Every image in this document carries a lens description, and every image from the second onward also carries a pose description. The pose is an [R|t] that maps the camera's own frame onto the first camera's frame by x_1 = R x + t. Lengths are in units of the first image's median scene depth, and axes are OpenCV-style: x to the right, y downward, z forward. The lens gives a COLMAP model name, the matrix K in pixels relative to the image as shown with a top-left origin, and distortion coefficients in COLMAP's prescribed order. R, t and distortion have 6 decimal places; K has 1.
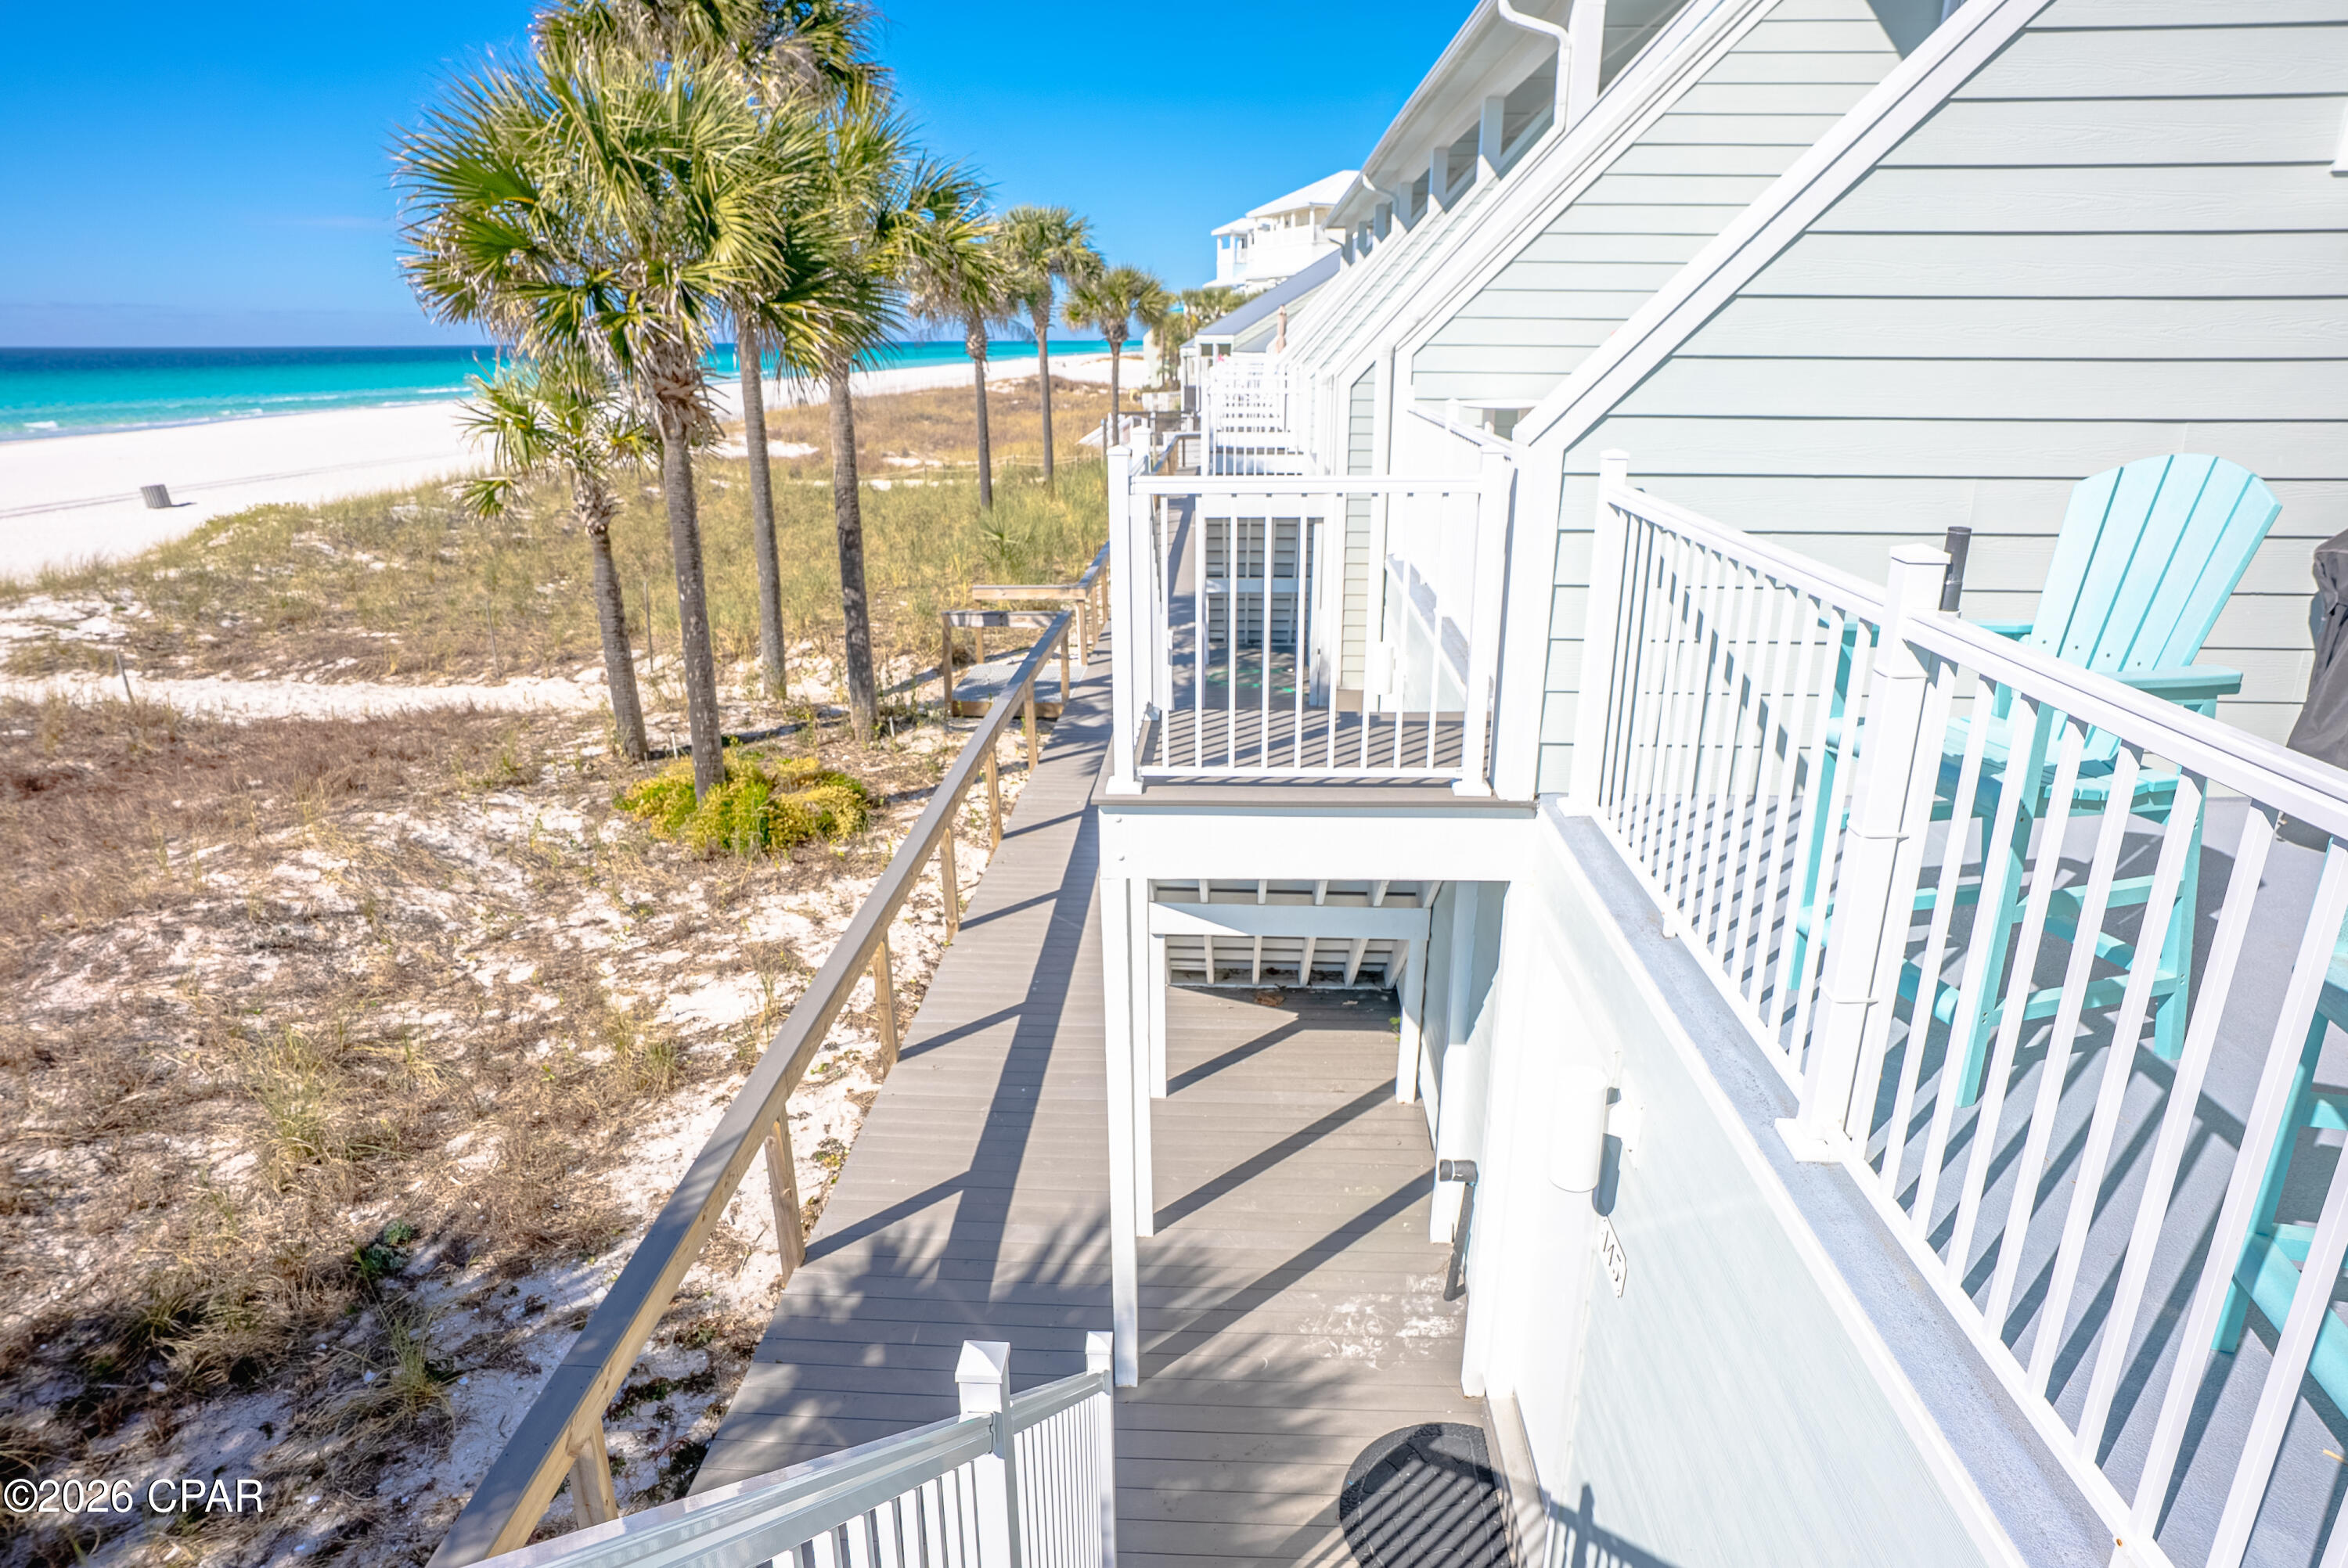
lens RADIAL K [[1314.9, 0, 1166.7], [0, 1314.9, 783.2], [0, 0, 1]] dist [0.003736, 0.003032]
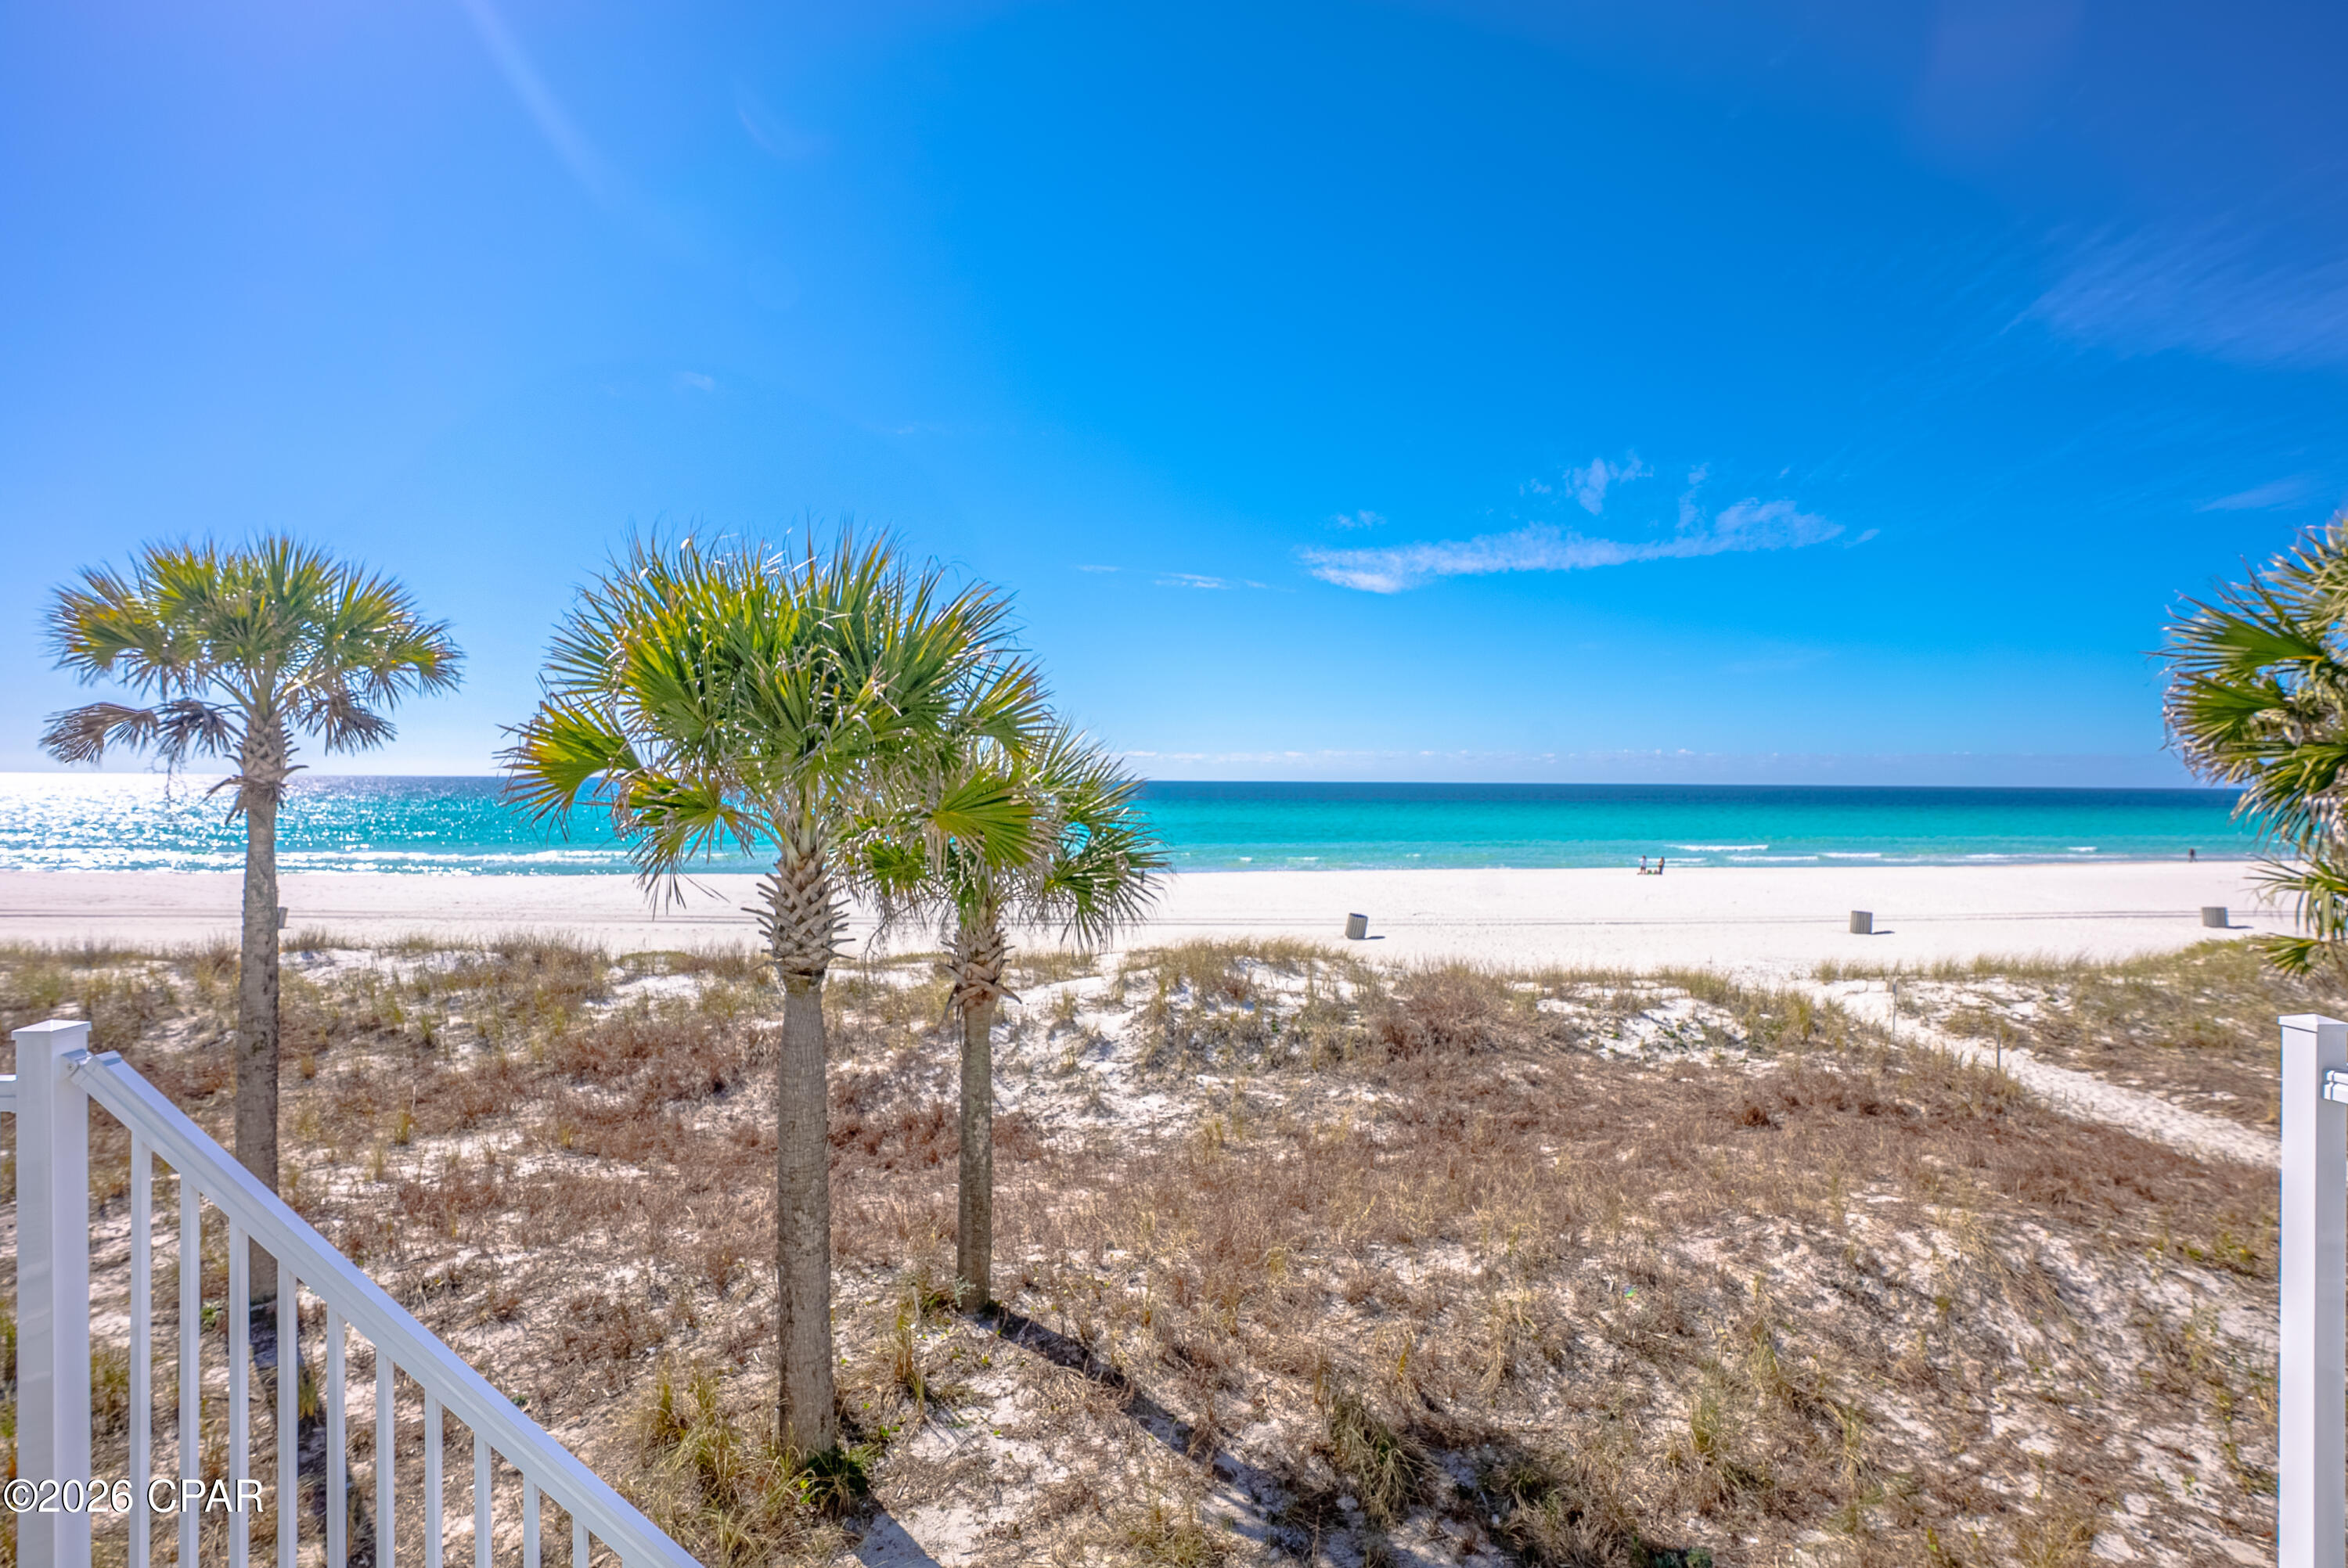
lens RADIAL K [[1094.7, 0, 1174.0], [0, 1094.7, 784.0], [0, 0, 1]] dist [-0.068225, 0.025880]
pose [[0.096745, 0.013190, -0.995222, 0.180876], [-0.326822, 0.944890, -0.019247, -0.083853], [0.940121, 0.327123, 0.095724, 0.205341]]
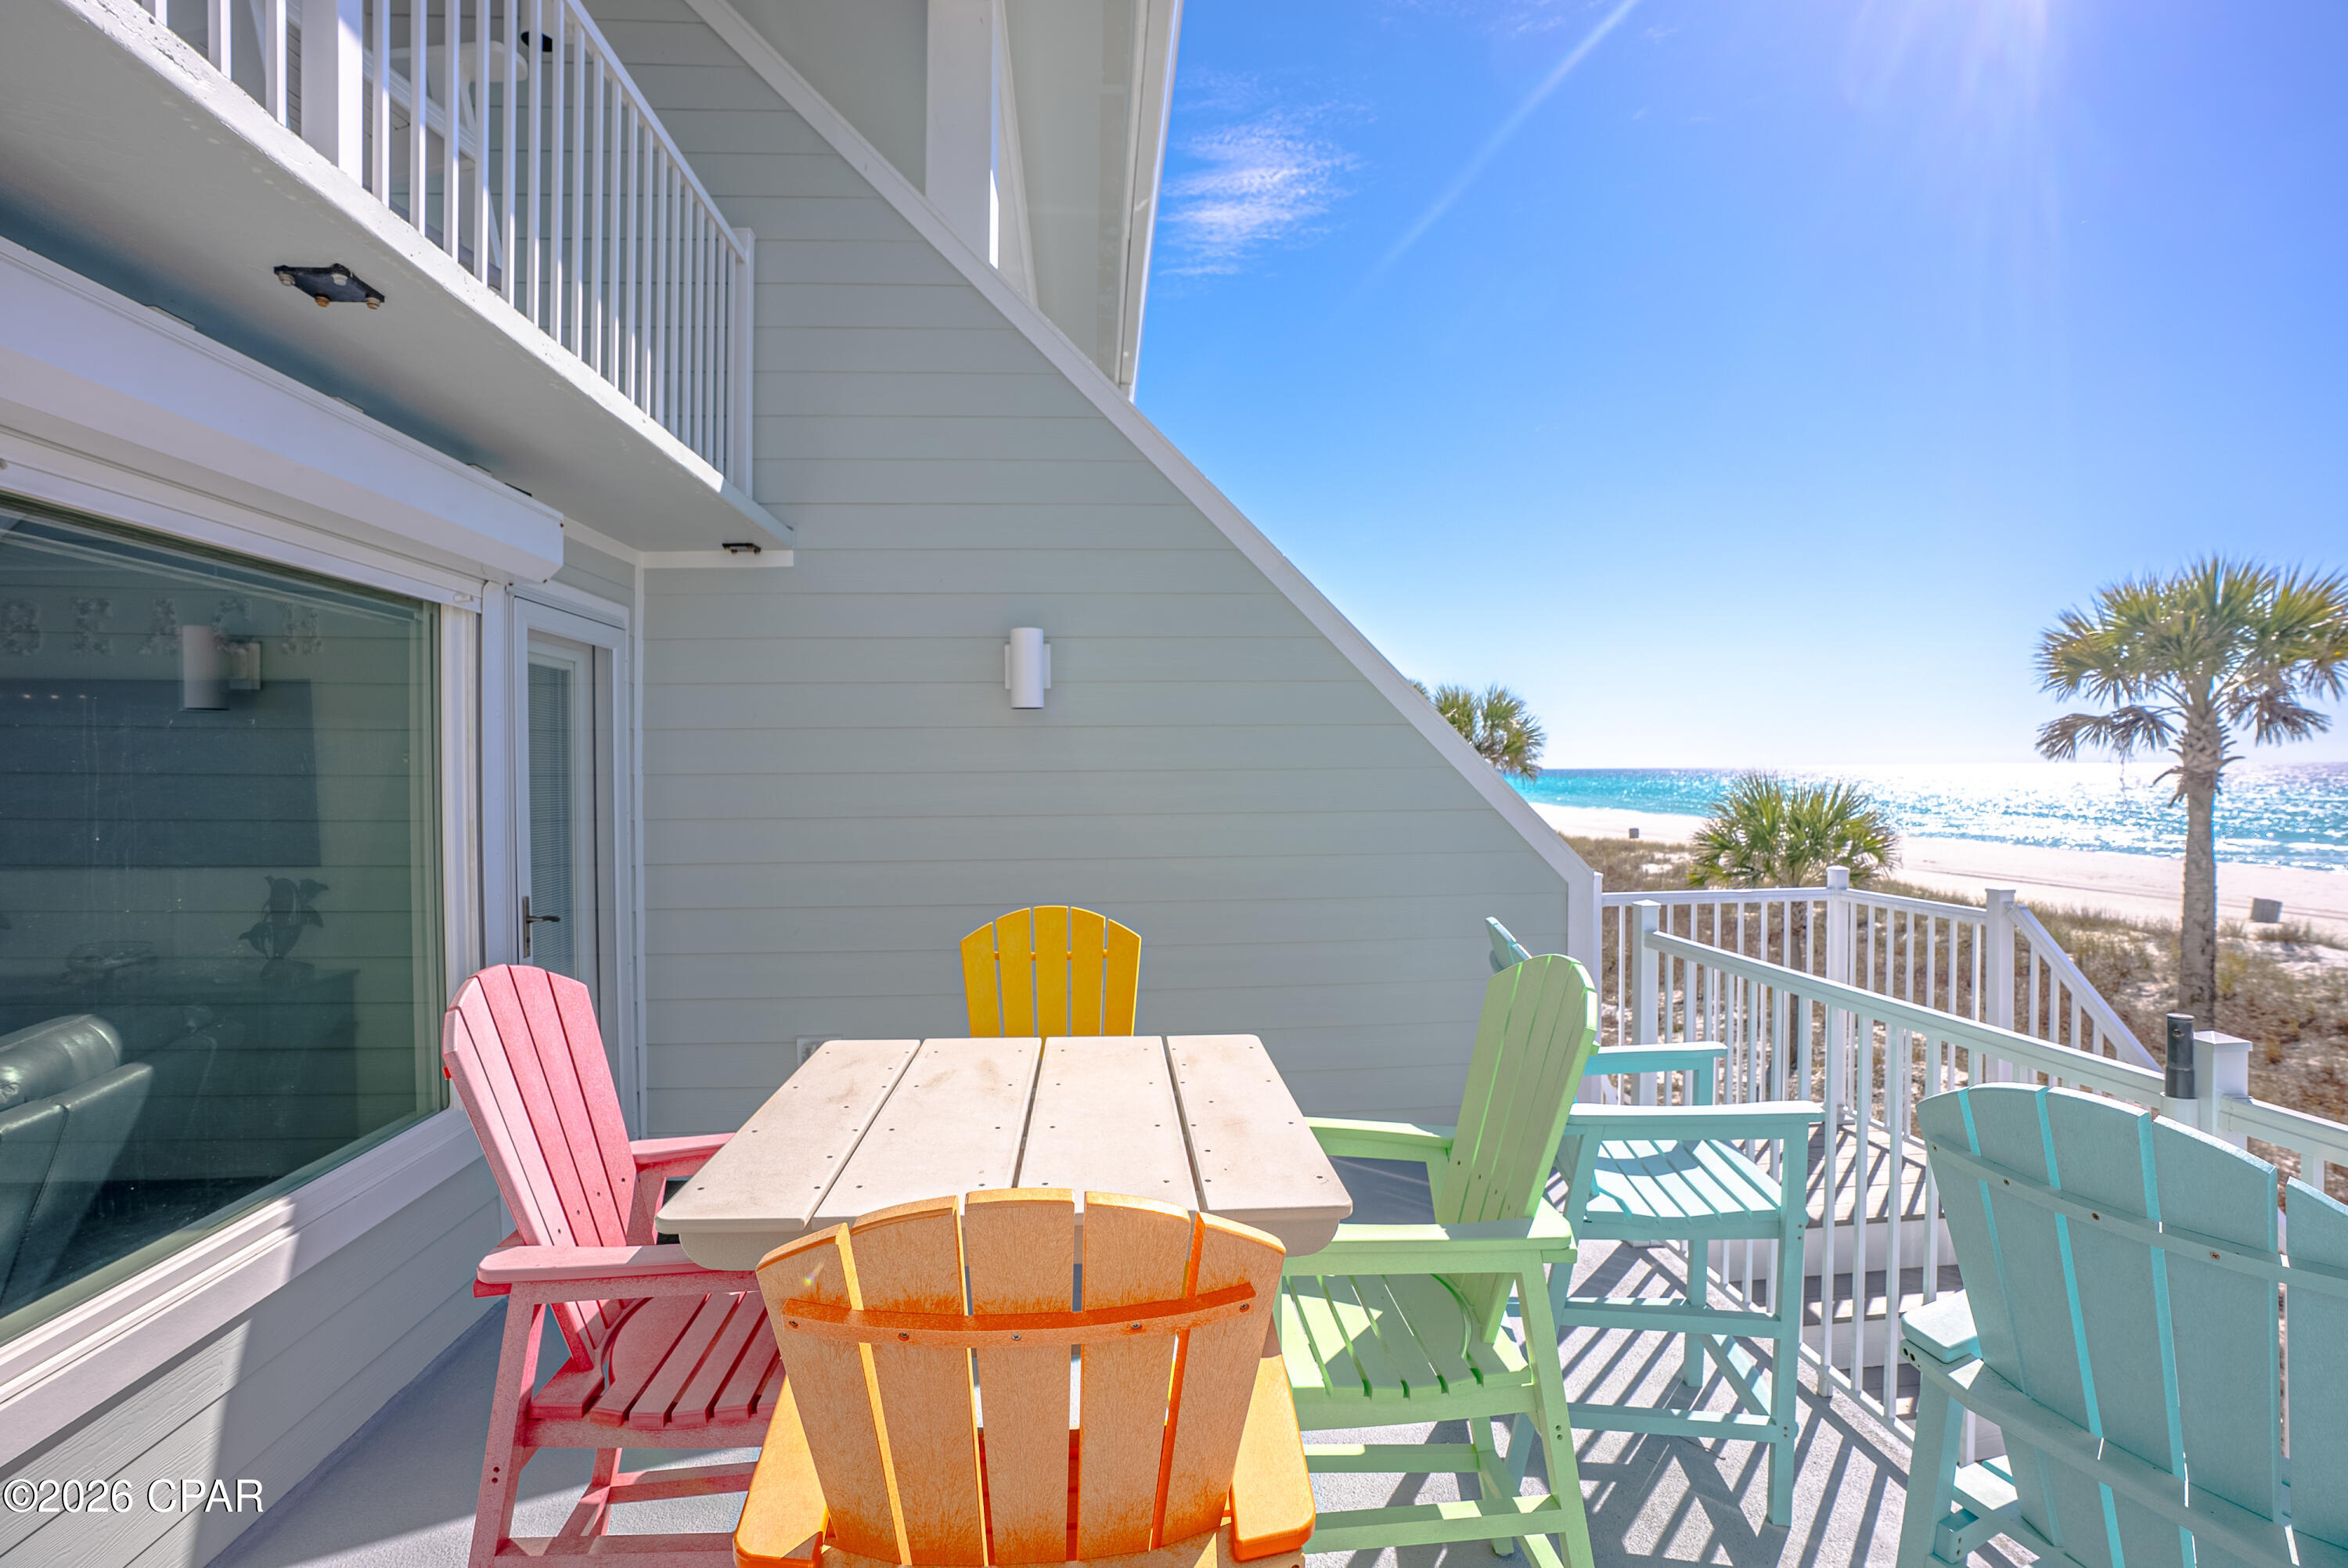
lens RADIAL K [[1071.1, 0, 1174.0], [0, 1071.1, 784.0], [0, 0, 1]] dist [-0.062949, 0.018334]
pose [[-0.991098, 0.019061, -0.131759, 0.355024], [-0.025729, 0.943615, 0.330042, -0.146476], [0.130621, 0.330494, -0.934725, 0.381214]]
